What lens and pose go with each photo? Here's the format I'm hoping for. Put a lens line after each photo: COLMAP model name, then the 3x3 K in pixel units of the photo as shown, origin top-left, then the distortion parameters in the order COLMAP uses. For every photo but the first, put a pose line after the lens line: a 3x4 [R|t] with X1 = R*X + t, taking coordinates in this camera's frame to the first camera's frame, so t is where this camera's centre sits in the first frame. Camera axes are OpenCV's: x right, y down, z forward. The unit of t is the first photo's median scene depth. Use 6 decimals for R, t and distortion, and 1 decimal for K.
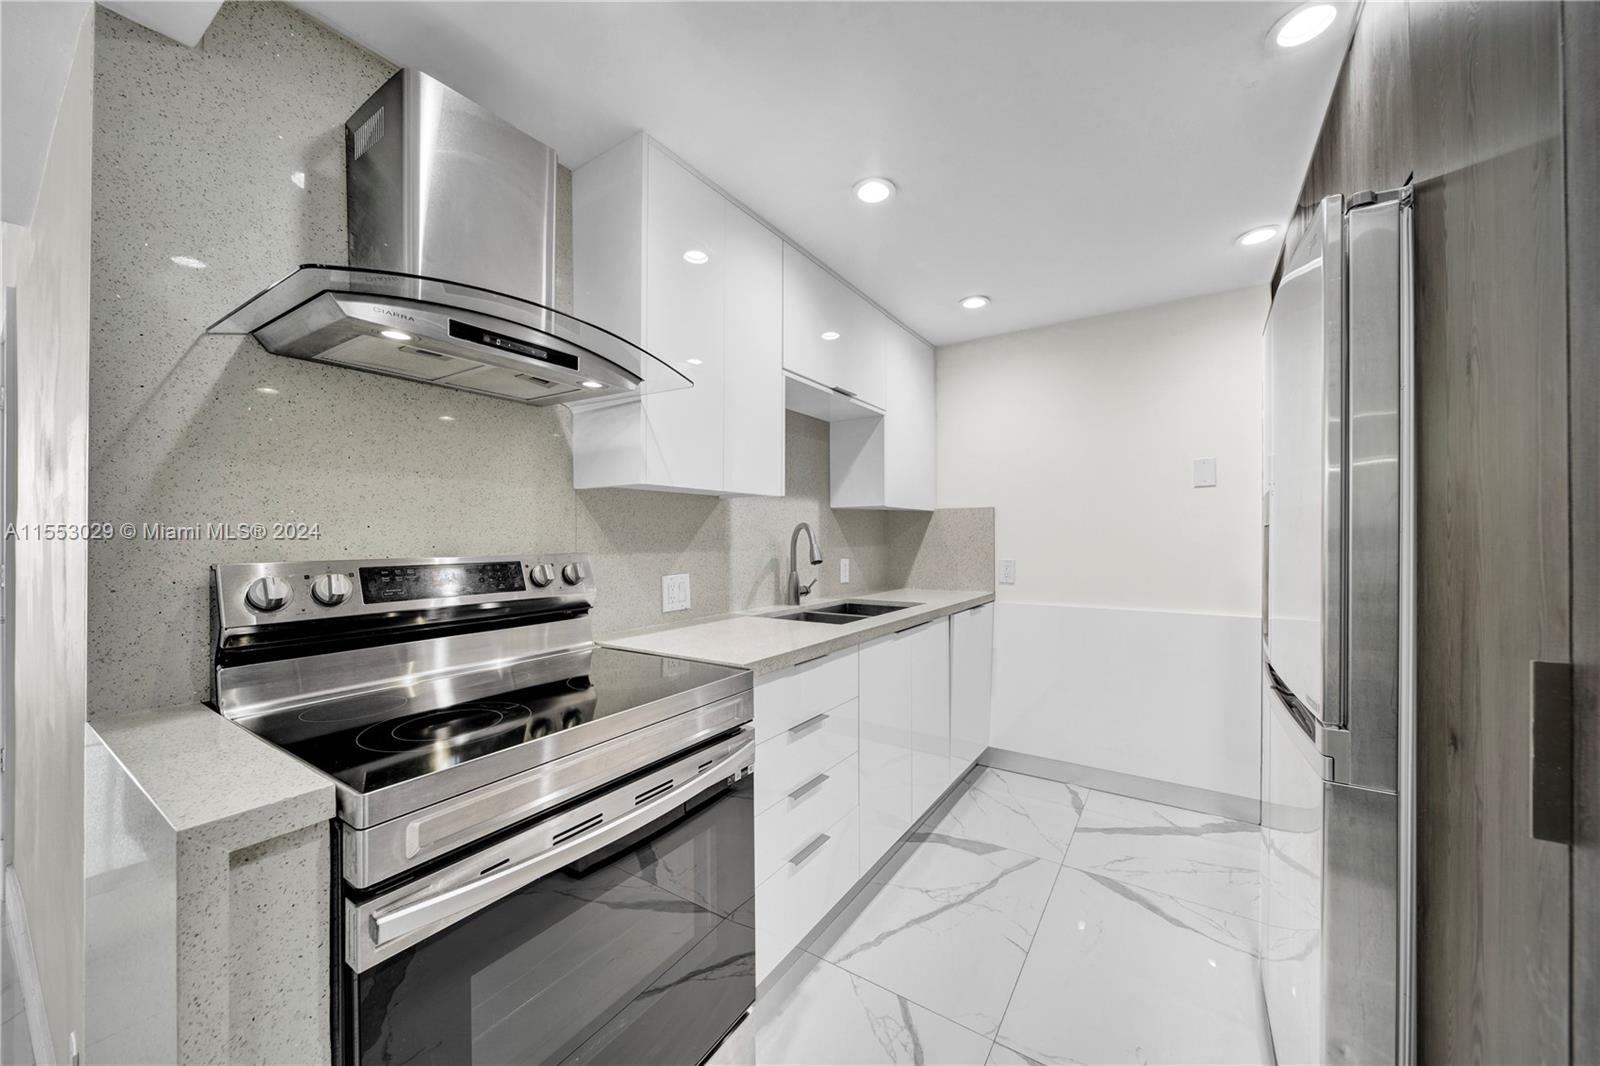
lens RADIAL K [[577.3, 0, 803.2], [0, 577.3, 535.3], [0, 0, 1]] dist [-0.001263, -0.000307]
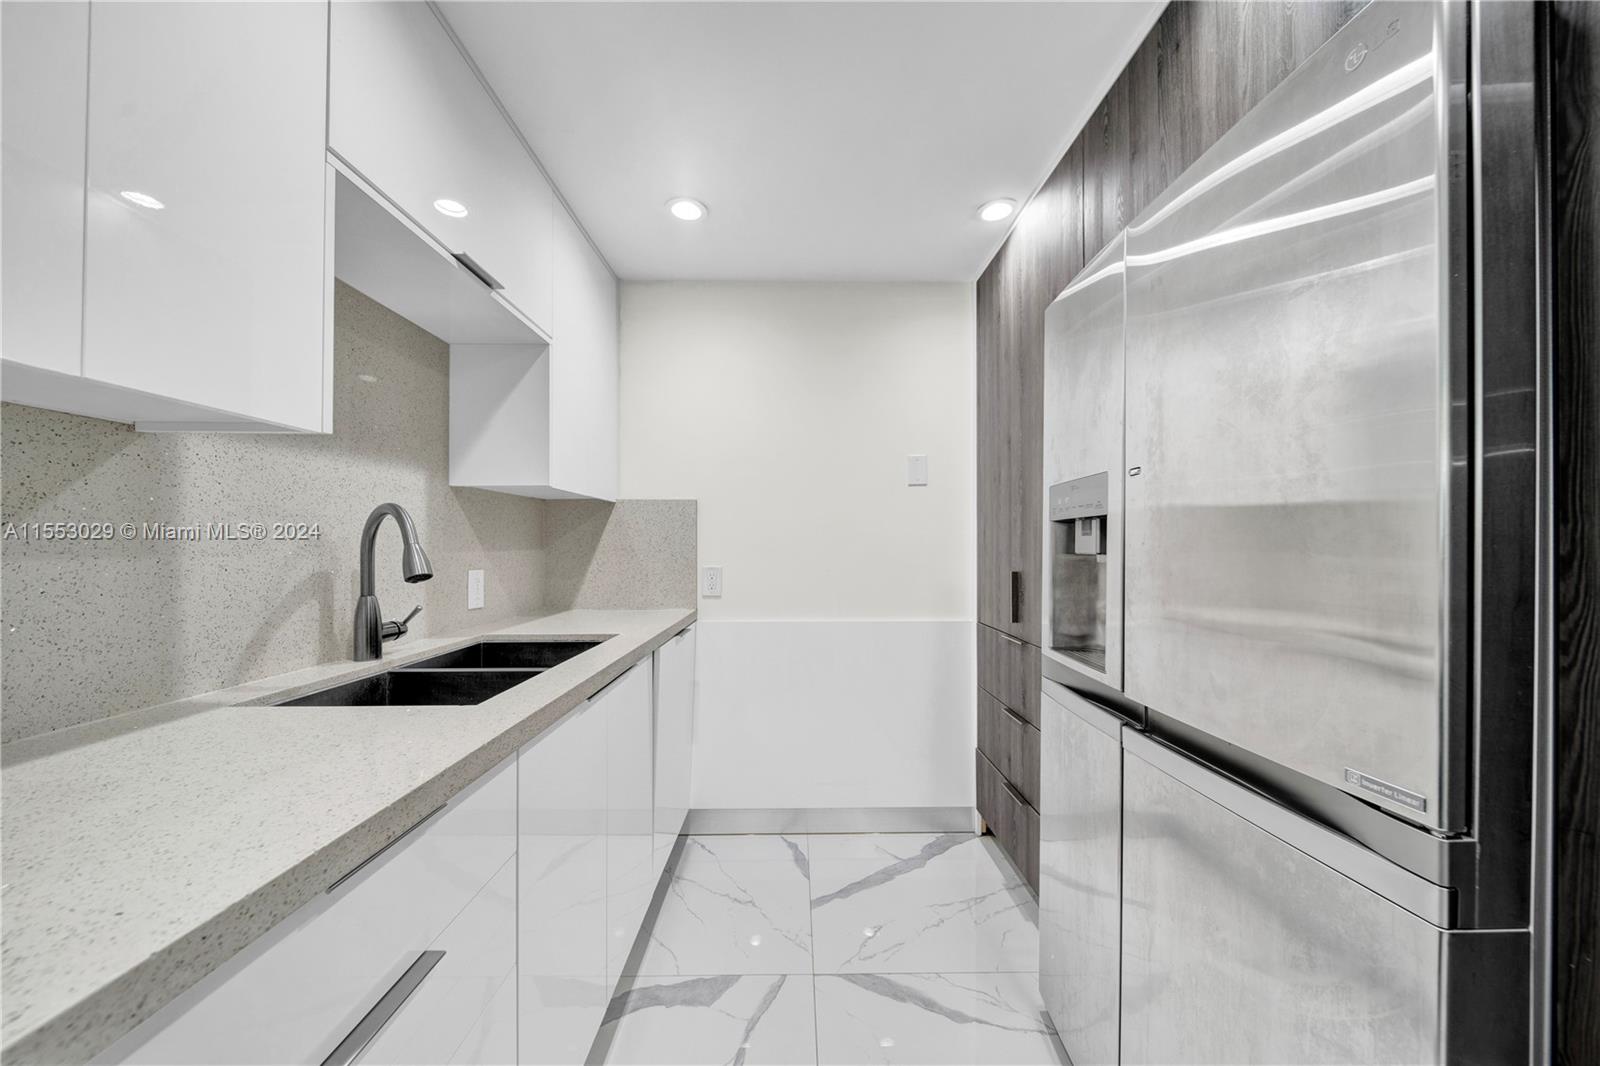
lens RADIAL K [[570.9, 0, 803.3], [0, 570.9, 546.1], [0, 0, 1]] dist [-0.000616, -0.000073]
pose [[0.823073, 0.002897, 0.567929, 0.016355], [-0.004721, 0.999987, 0.001740, 0.015888], [-0.567917, -0.004113, 0.823076, 0.381309]]
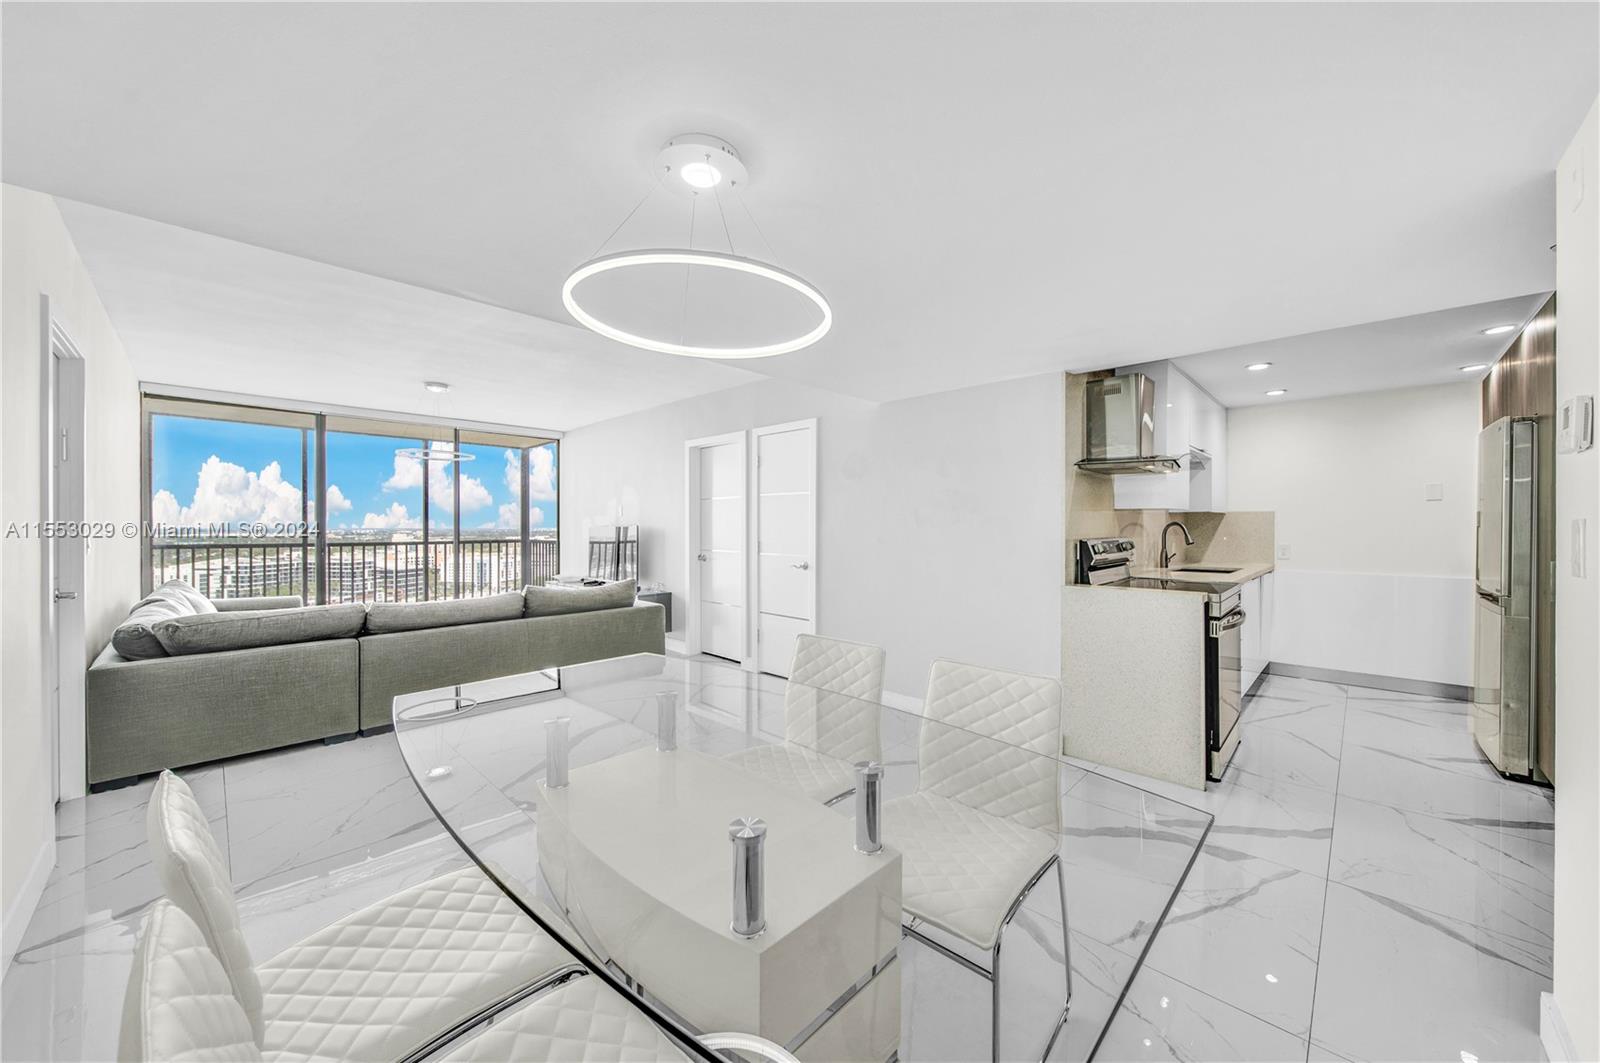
lens RADIAL K [[585.6, 0, 798.3], [0, 585.6, 526.7], [0, 0, 1]] dist [-0.001283, -0.000294]
pose [[0.983580, 0.003400, -0.180440, -0.892248], [-0.002600, 0.999986, 0.004667, -0.013359], [0.180453, -0.004121, 0.983575, -1.099160]]
